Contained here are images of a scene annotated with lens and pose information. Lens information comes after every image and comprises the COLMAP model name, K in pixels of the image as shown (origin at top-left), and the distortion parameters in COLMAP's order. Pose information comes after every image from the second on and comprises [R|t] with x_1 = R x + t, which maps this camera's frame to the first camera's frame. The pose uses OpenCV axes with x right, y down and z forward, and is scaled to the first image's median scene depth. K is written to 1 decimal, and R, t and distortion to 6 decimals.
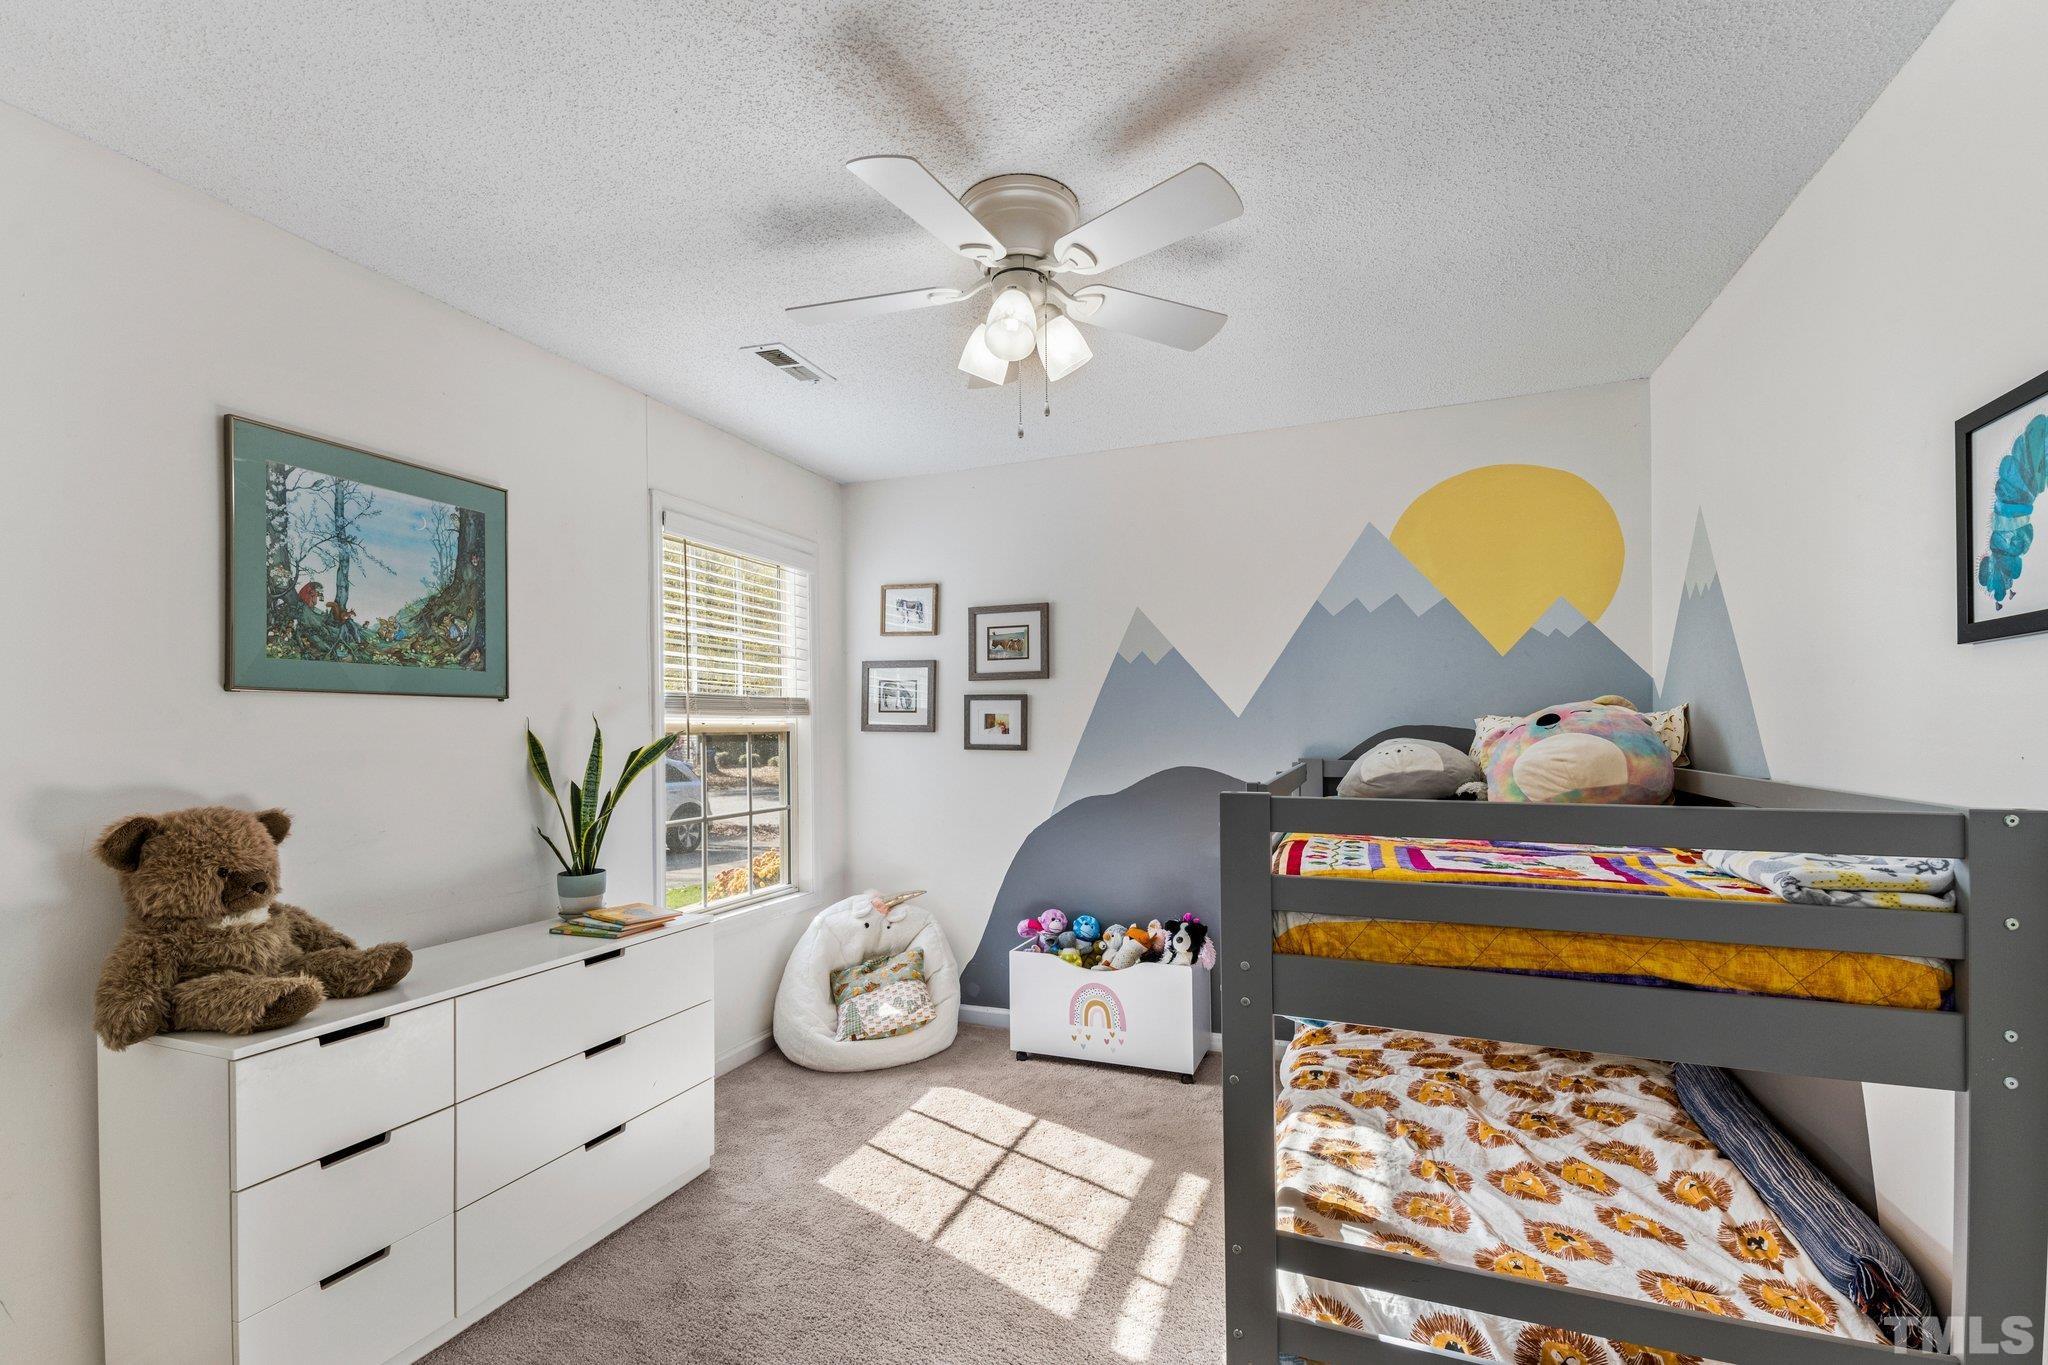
lens RADIAL K [[906.3, 0, 1028.1], [0, 906.3, 729.8], [0, 0, 1]] dist [0.035138, -0.020042]
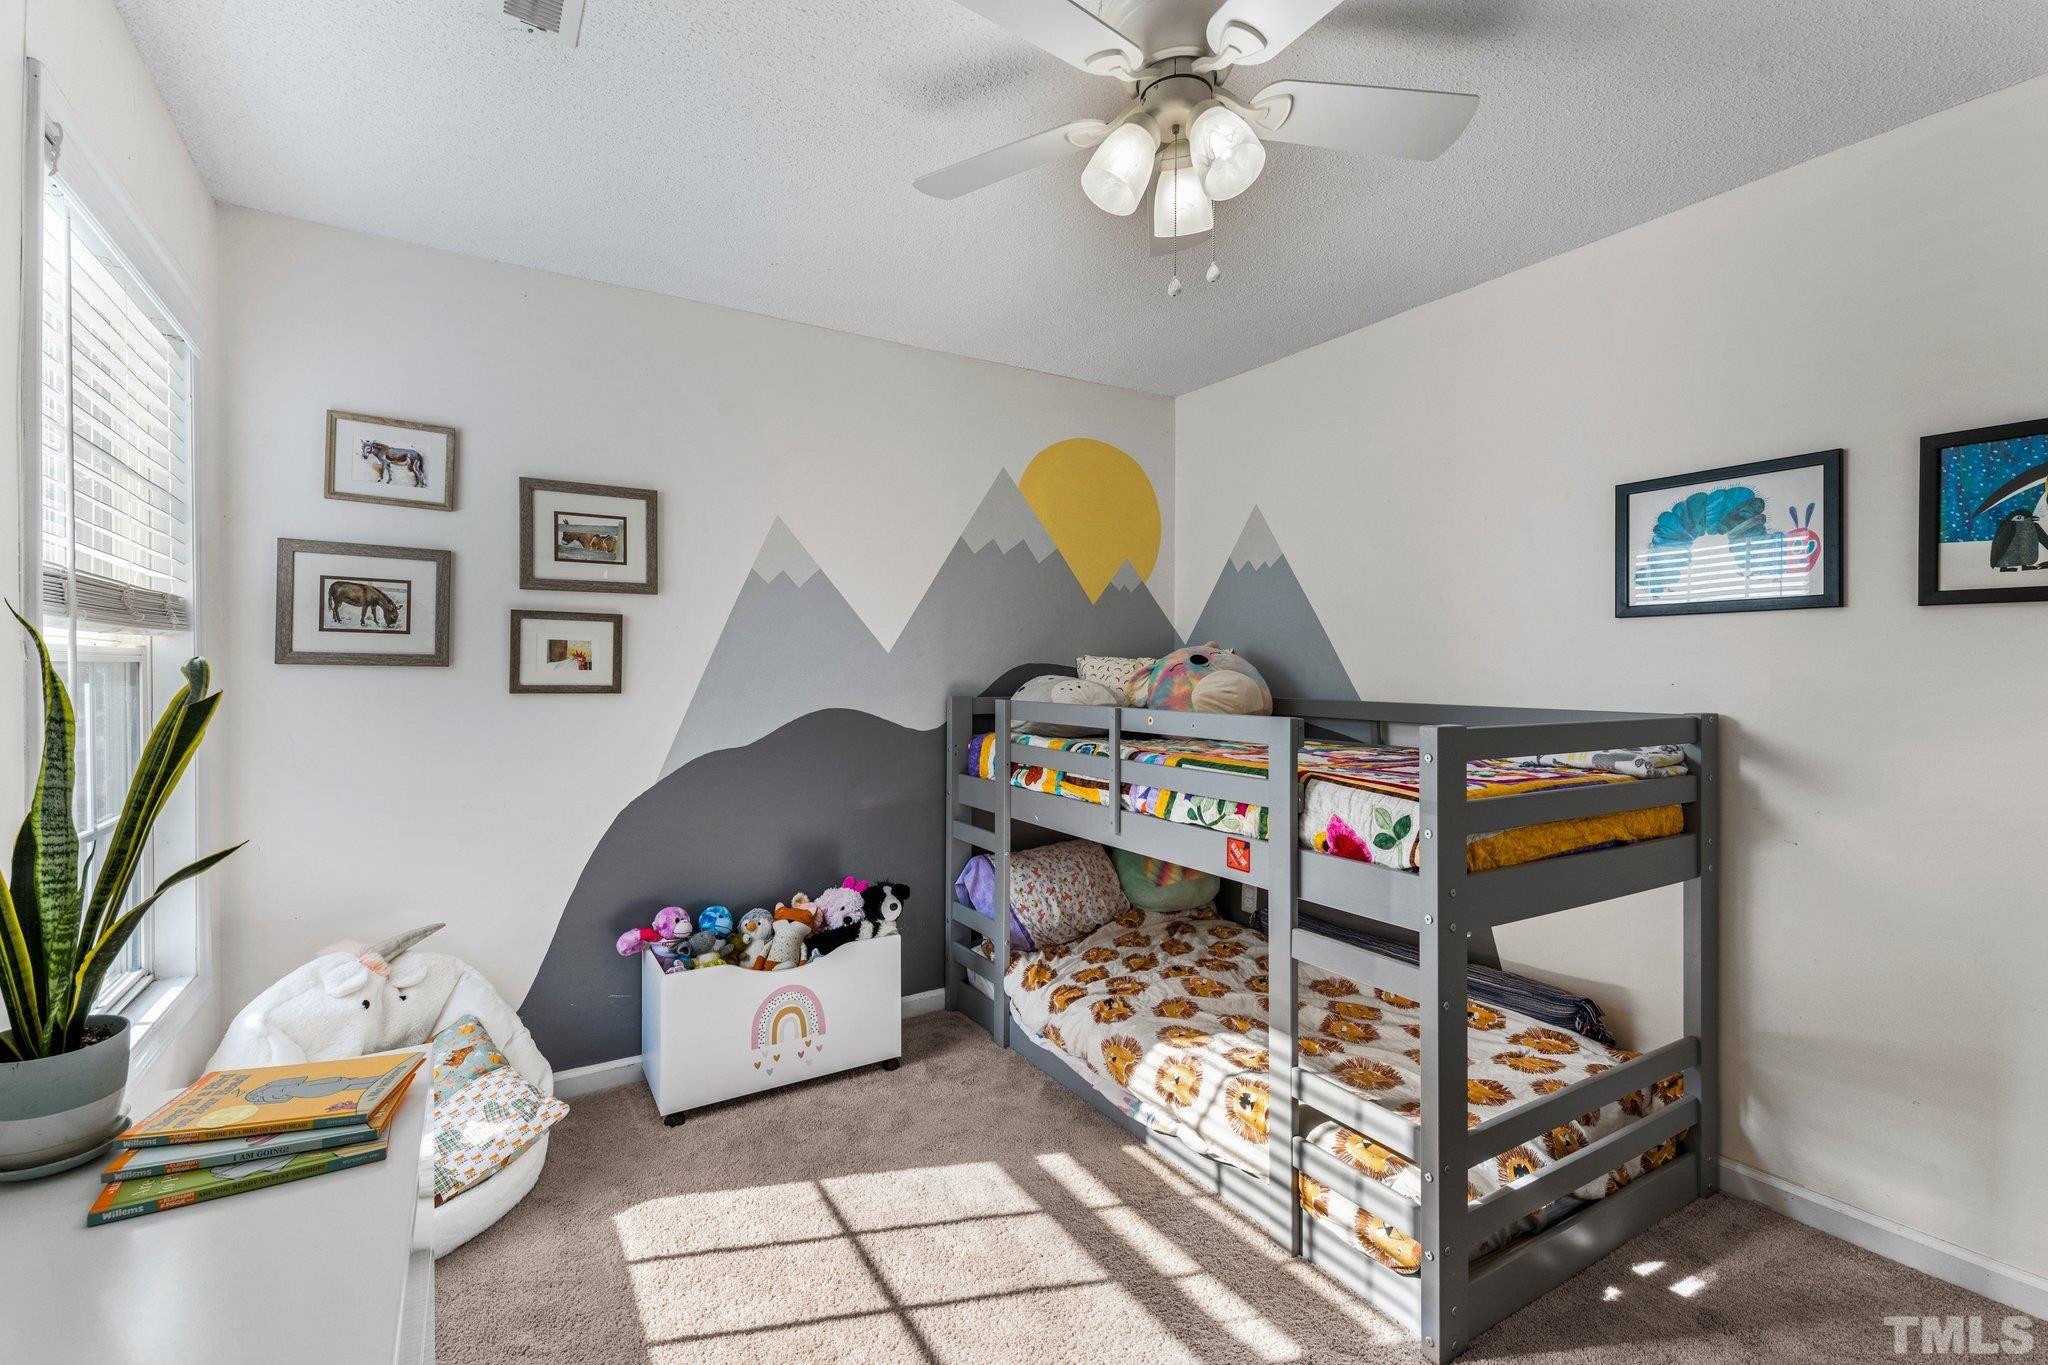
lens RADIAL K [[882.3, 0, 1027.2], [0, 882.3, 673.4], [0, 0, 1]] dist [0.037935, -0.017417]
pose [[0.609750, 0.002093, 0.792591, -0.379310], [-0.005551, 0.999983, 0.001630, 0.004687], [-0.792575, -0.005394, 0.609751, 0.337359]]
